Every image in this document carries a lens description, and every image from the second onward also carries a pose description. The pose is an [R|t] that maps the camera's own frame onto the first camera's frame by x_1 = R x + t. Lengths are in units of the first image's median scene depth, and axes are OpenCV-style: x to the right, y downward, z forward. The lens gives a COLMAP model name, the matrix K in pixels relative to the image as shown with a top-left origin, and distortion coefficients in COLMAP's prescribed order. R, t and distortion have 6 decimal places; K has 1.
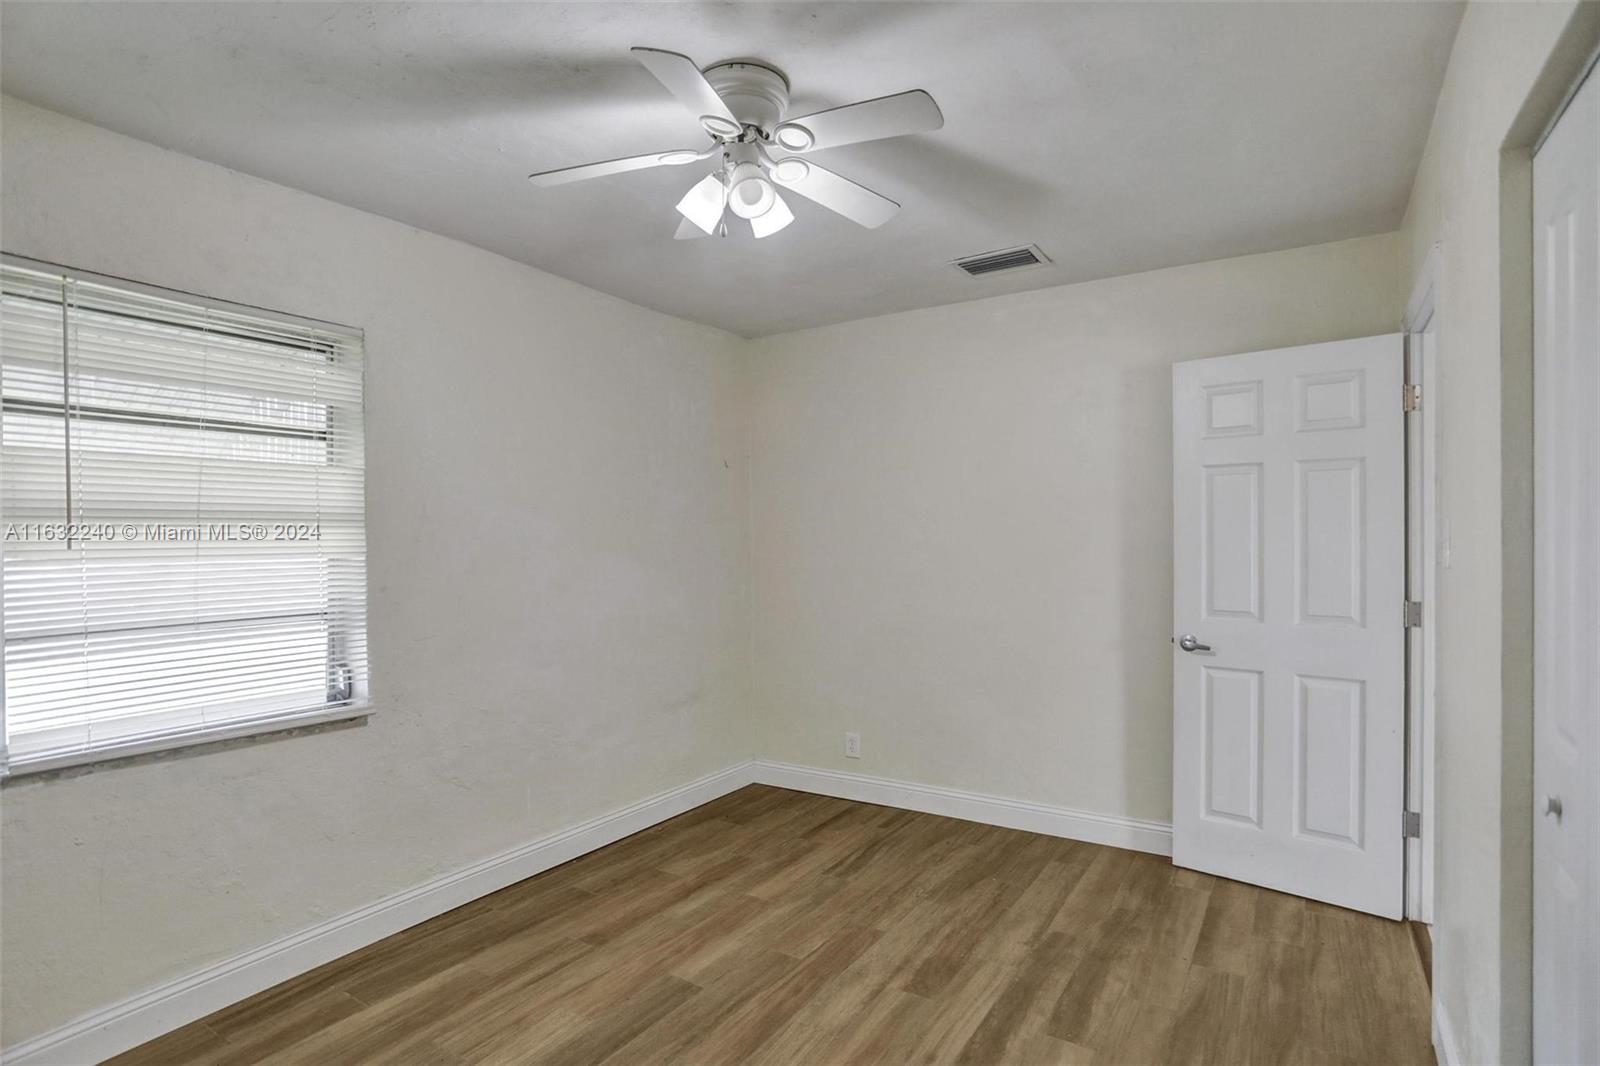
lens RADIAL K [[805.1, 0, 801.3], [0, 805.1, 541.4], [0, 0, 1]] dist [-0.062937, 0.029950]
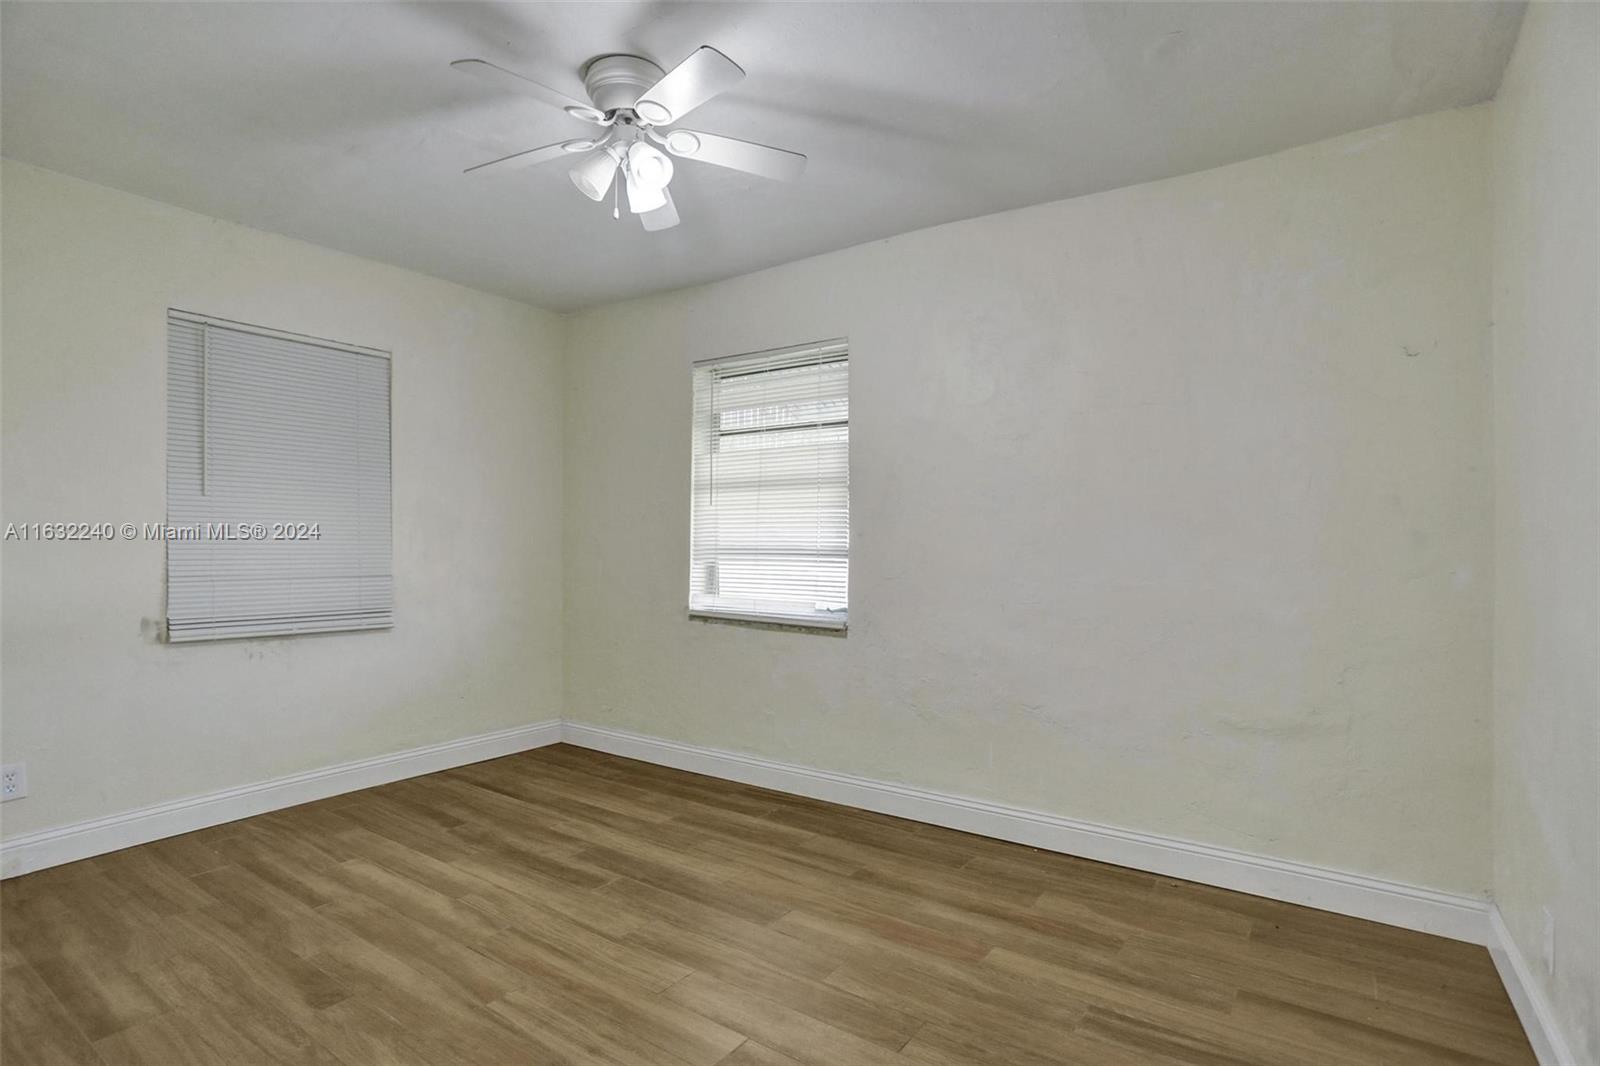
lens RADIAL K [[811.6, 0, 805.5], [0, 811.6, 531.7], [0, 0, 1]] dist [-0.055287, 0.025037]
pose [[-0.036033, -0.008500, -0.999314, 0.698227], [-0.009273, 0.999924, -0.008170, 0.058915], [0.999308, 0.008973, -0.036109, 0.849701]]
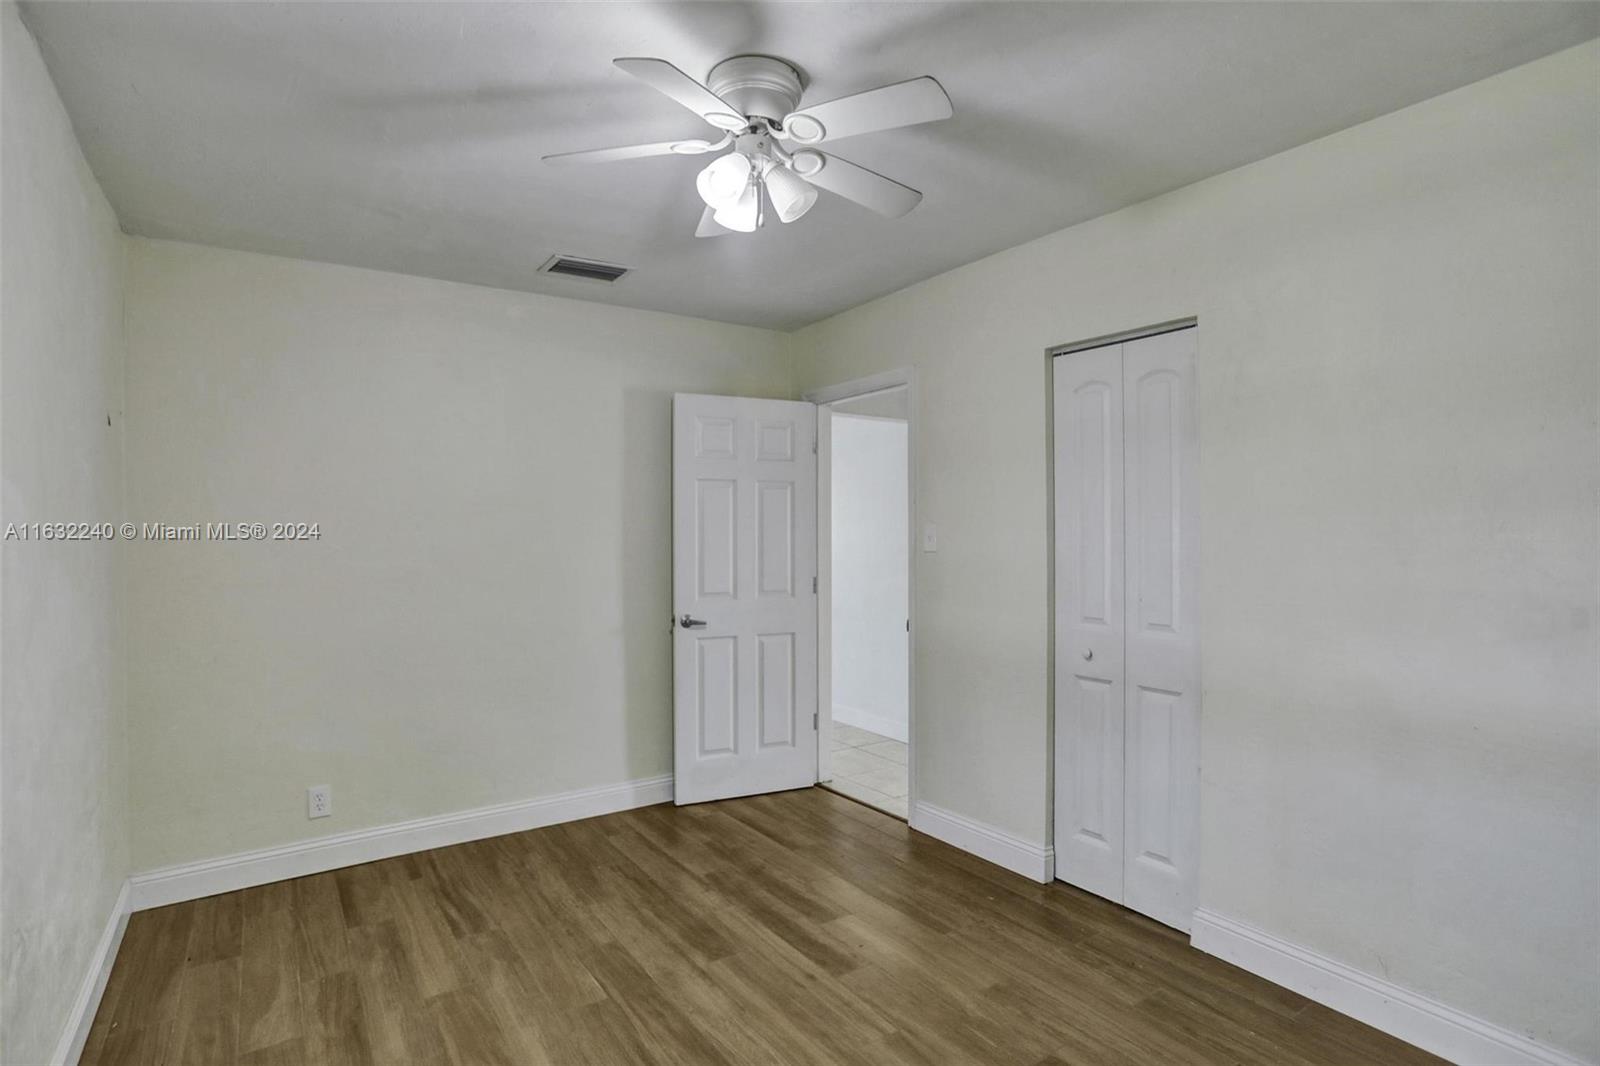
lens RADIAL K [[798.1, 0, 784.3], [0, 798.1, 537.9], [0, 0, 1]] dist [-0.060880, 0.029293]
pose [[0.409613, -0.000032, 0.912260, -0.618171], [0.010968, 0.999928, -0.004890, 0.005869], [-0.912194, 0.012009, 0.409583, 0.371607]]
